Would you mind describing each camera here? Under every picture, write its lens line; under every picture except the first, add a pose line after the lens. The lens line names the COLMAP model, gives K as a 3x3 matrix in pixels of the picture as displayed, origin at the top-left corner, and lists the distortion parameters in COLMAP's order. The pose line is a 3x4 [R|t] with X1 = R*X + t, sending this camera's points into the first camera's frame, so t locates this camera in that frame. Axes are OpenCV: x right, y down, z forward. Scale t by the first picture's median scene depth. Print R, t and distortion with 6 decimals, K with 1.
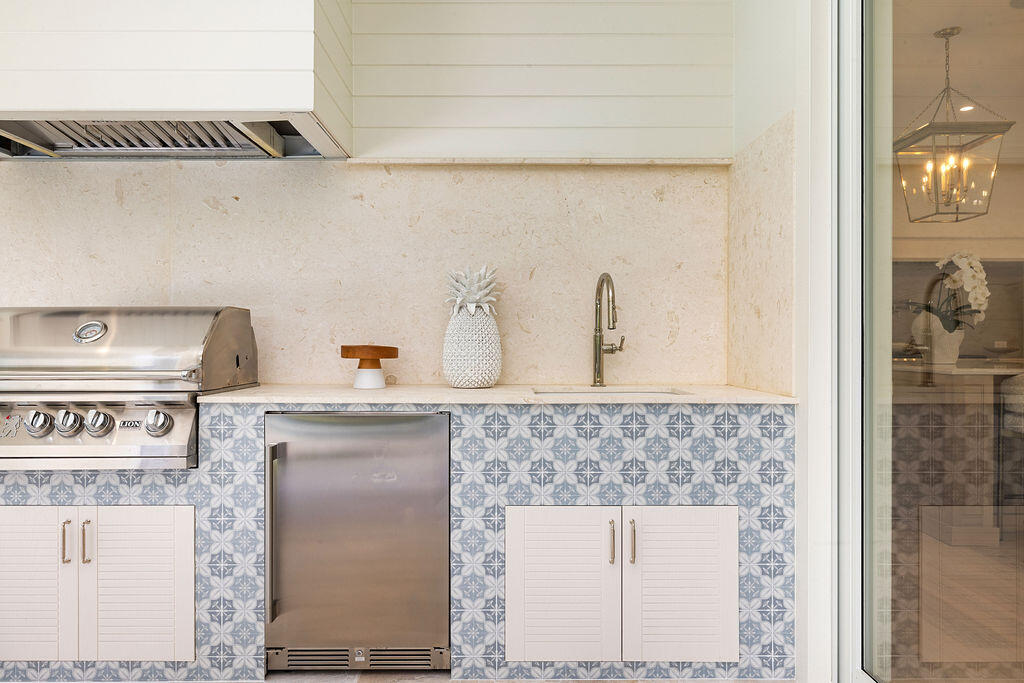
lens RADIAL K [[1054.4, 0, 512.0], [0, 1054.4, 341.5], [0, 0, 1]] dist [0.002140, 0.003064]
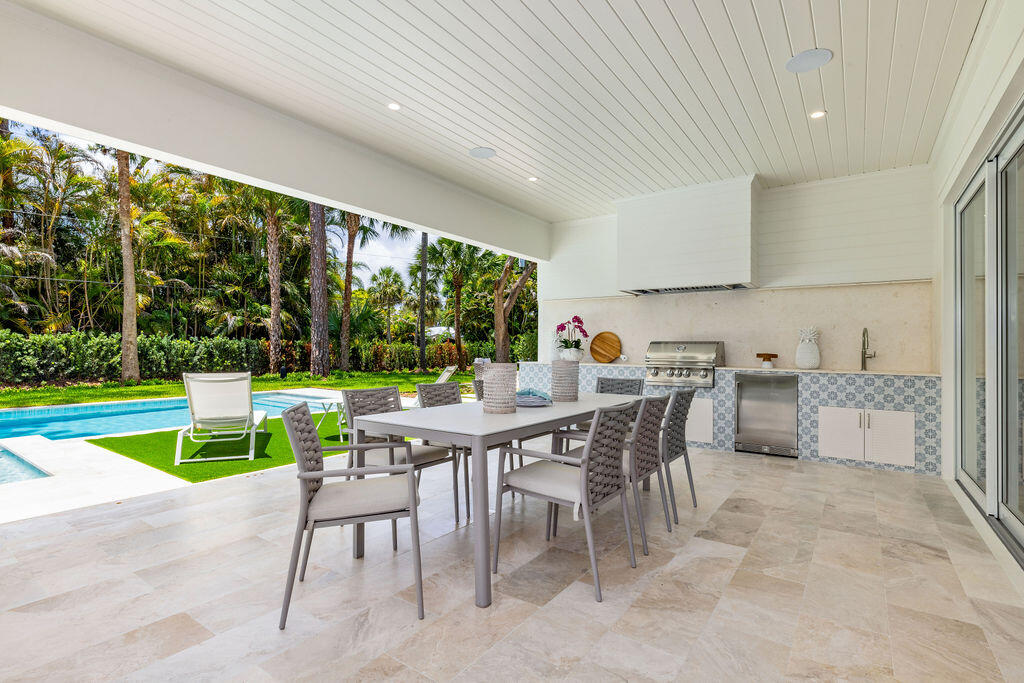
lens RADIAL K [[478.0, 0, 518.3], [0, 478.0, 340.7], [0, 0, 1]] dist [-0.003454, -0.000024]
pose [[0.827394, -0.000318, -0.561622, 0.052119], [-0.010454, 0.999818, -0.015968, -0.004620], [0.561525, 0.019083, 0.827240, -0.667280]]
